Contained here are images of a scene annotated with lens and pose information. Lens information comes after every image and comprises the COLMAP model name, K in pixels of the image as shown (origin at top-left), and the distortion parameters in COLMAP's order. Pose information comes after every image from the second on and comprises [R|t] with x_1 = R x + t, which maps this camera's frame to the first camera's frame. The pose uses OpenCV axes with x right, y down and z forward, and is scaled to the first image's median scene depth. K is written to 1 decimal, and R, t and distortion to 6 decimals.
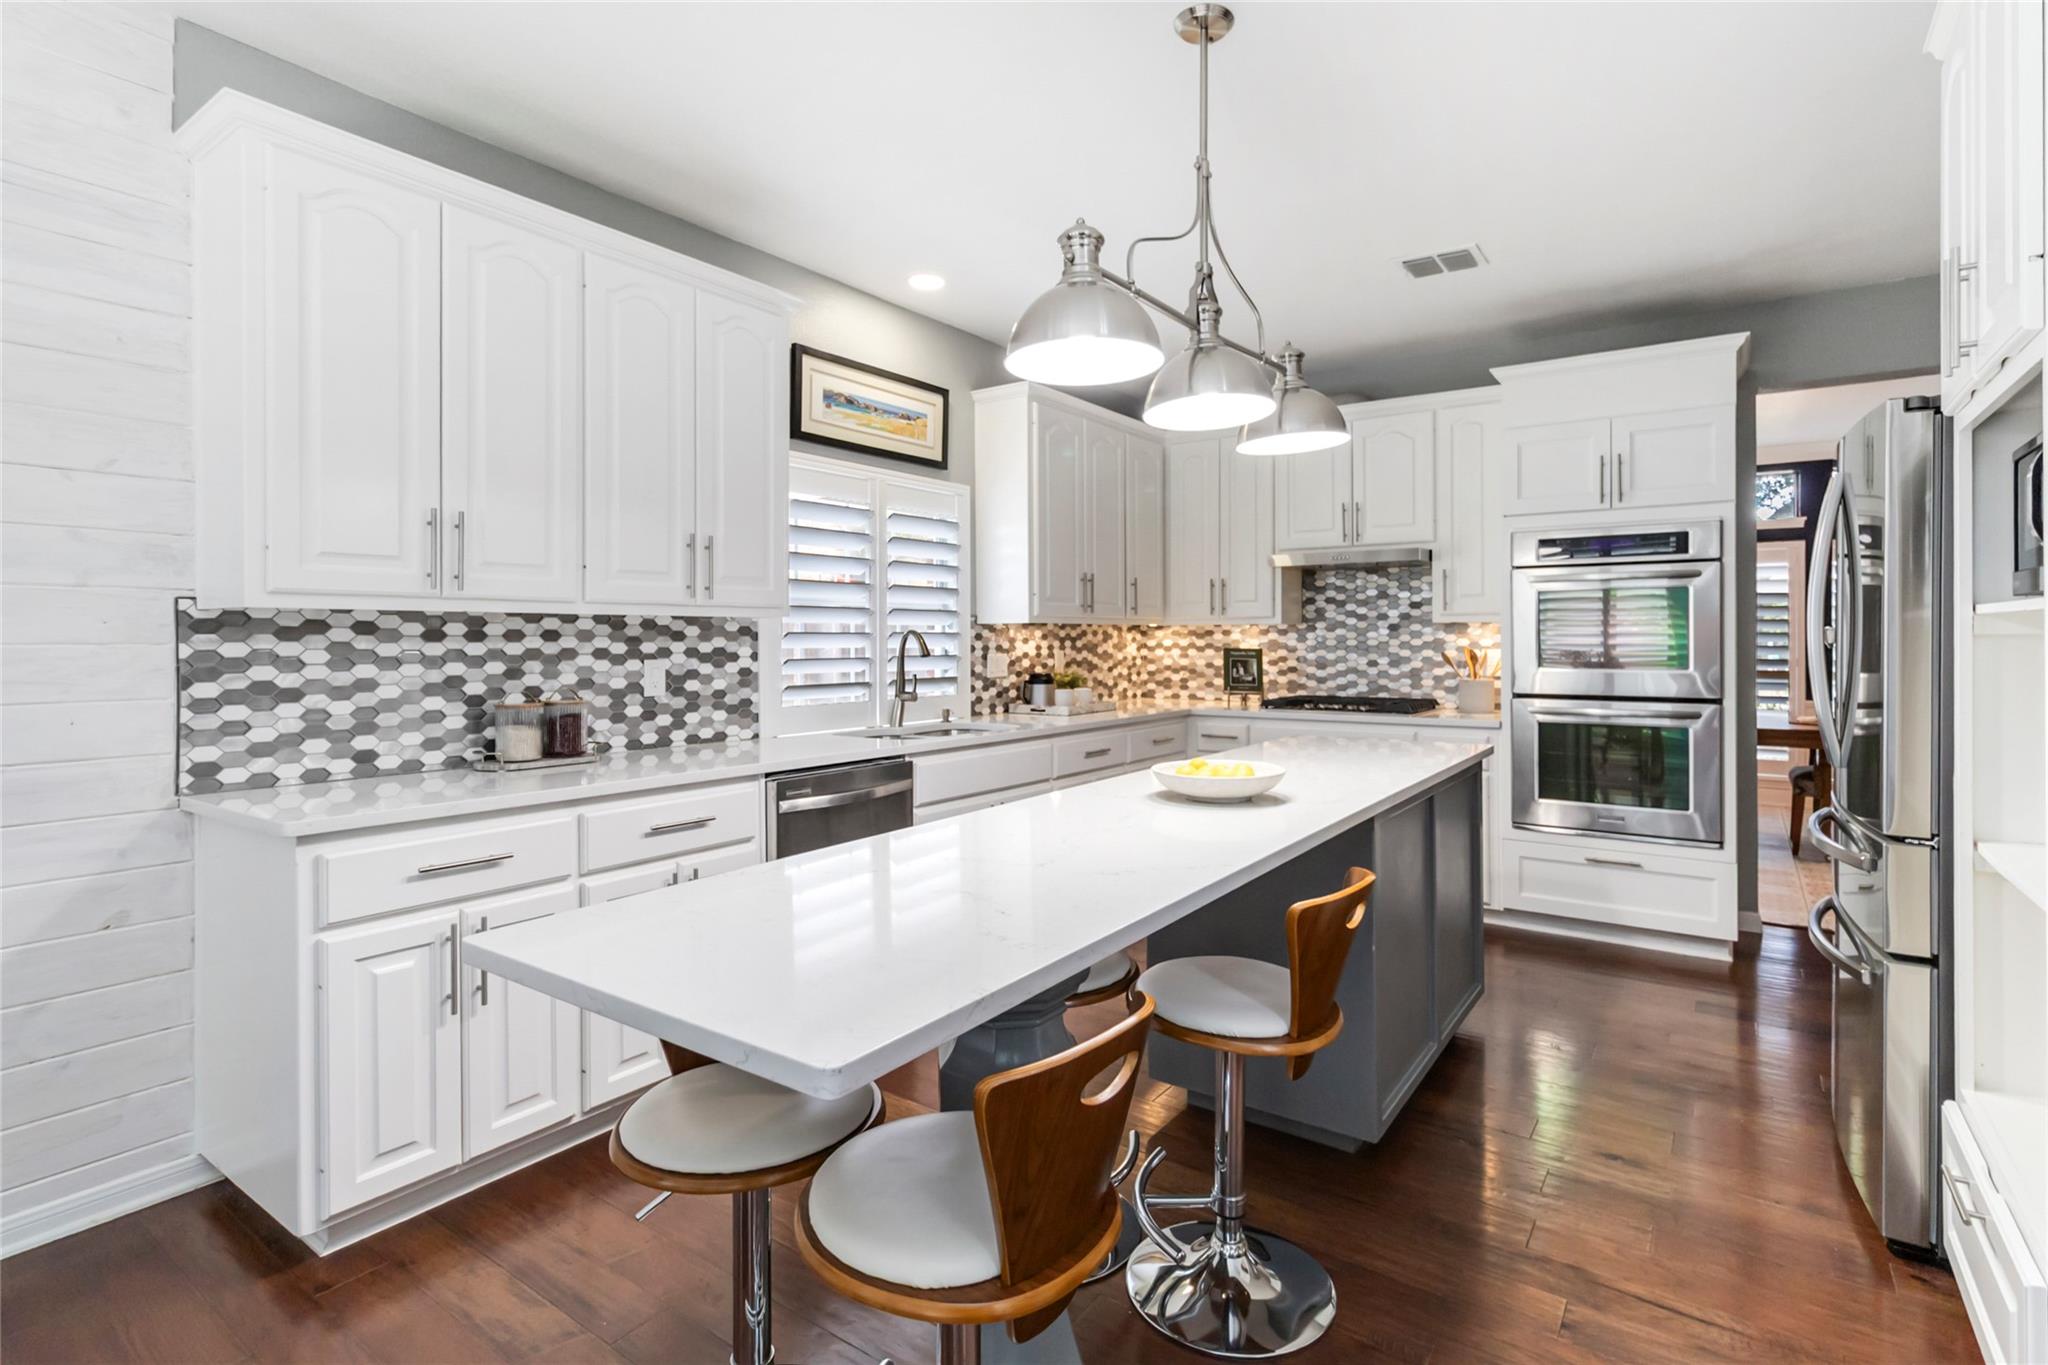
lens RADIAL K [[976.9, 0, 1044.8], [0, 976.9, 643.6], [0, 0, 1]] dist [0.002823, 0.001071]
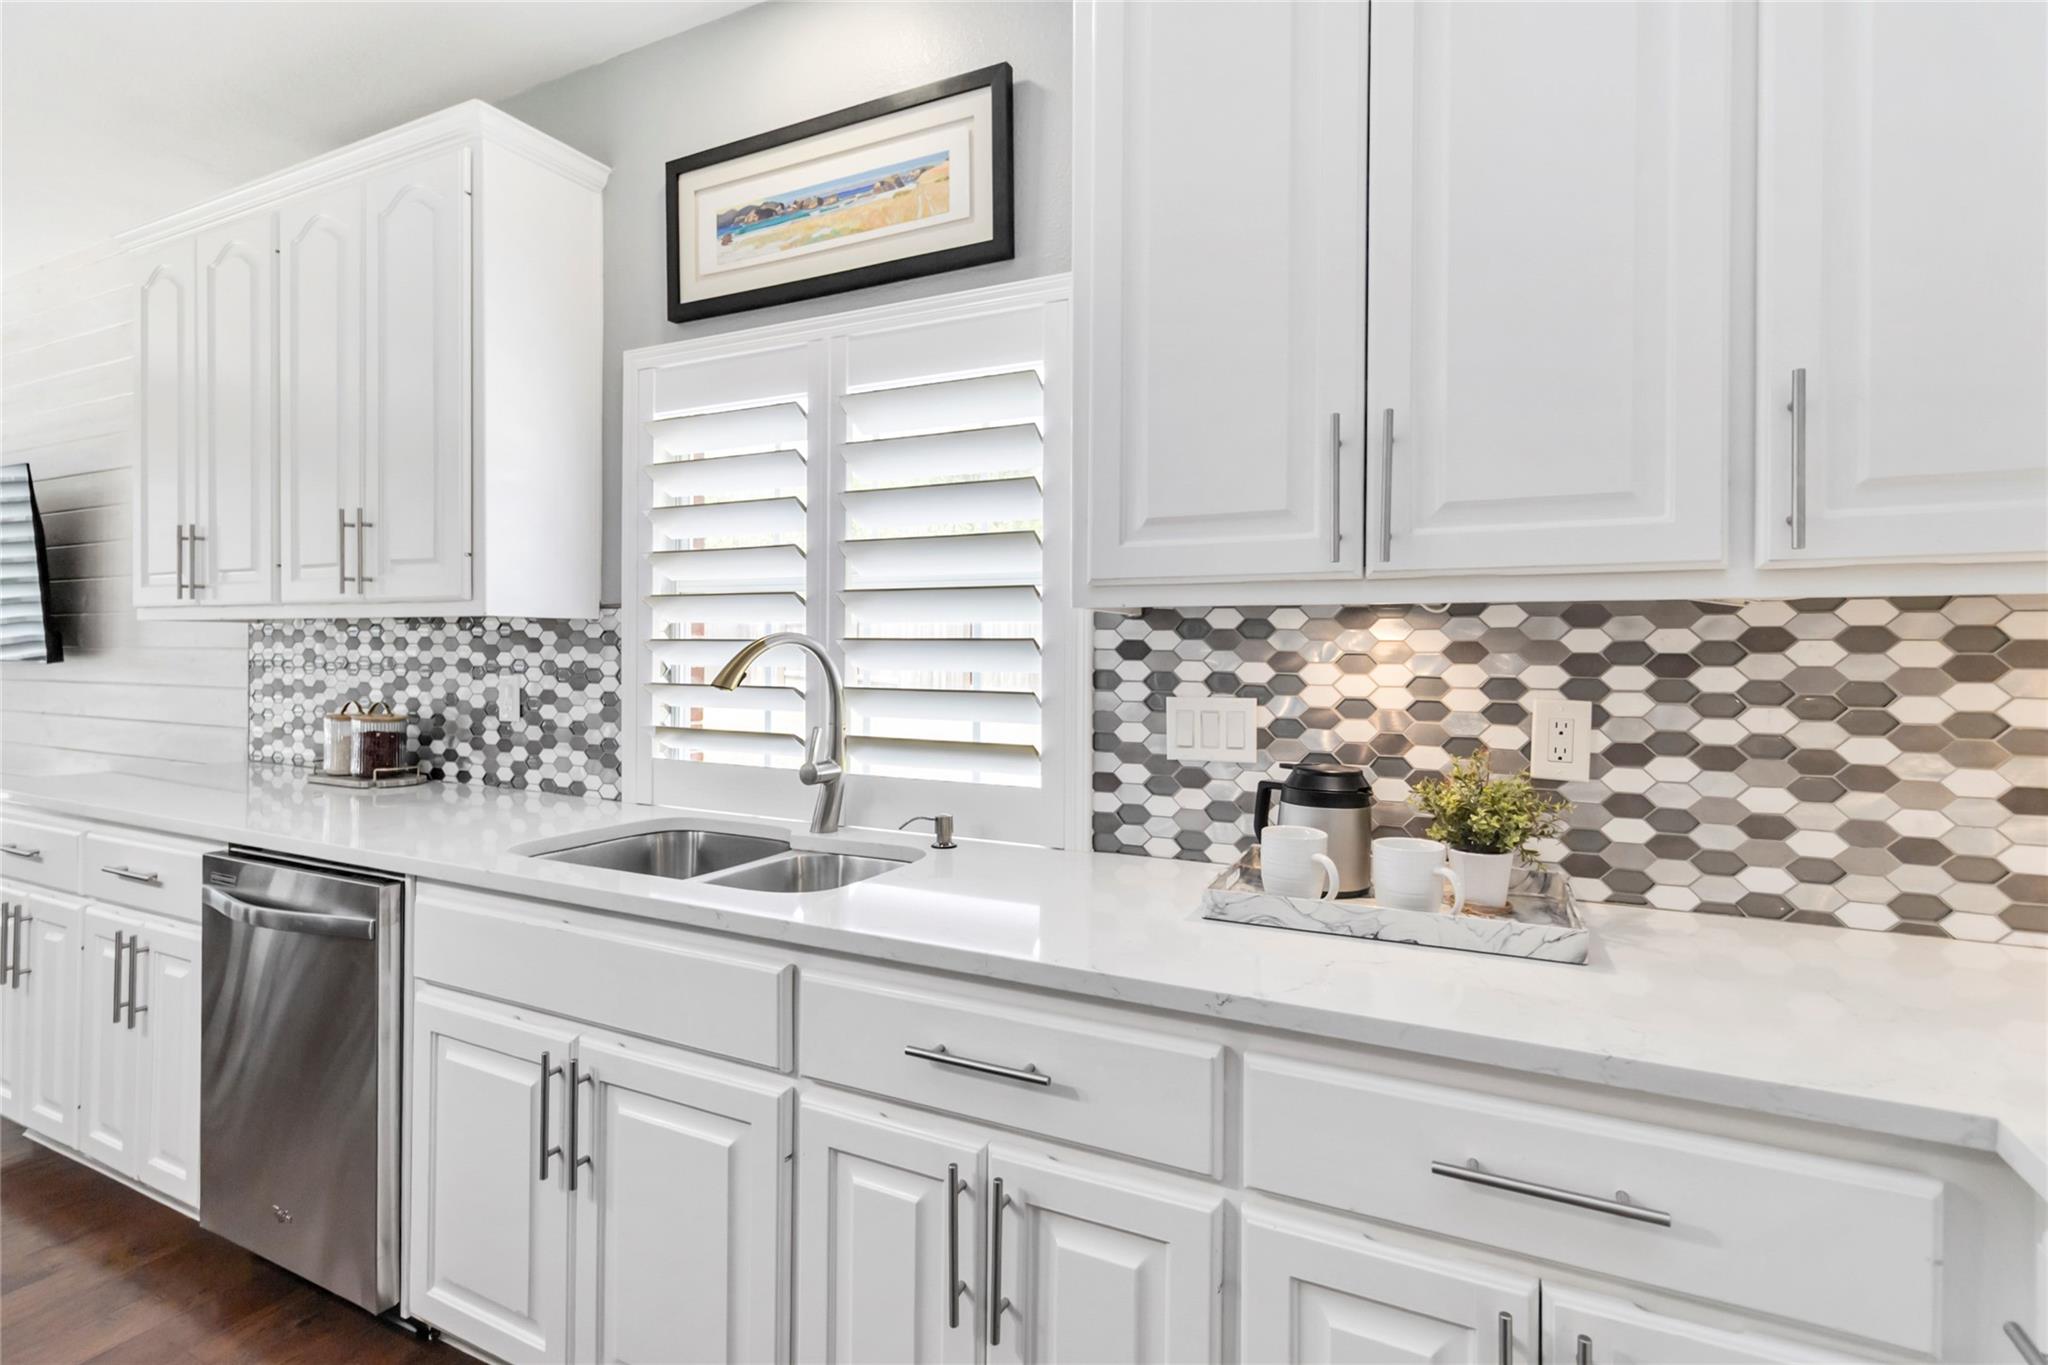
lens RADIAL K [[976.9, 0, 1026.6], [0, 976.9, 635.5], [0, 0, 1]] dist [0.002823, 0.001071]
pose [[0.155688, 0.005101, -0.987793, 0.398869], [-0.003821, 0.999982, 0.004562, -0.018278], [0.987799, 0.003064, 0.155705, 1.175709]]
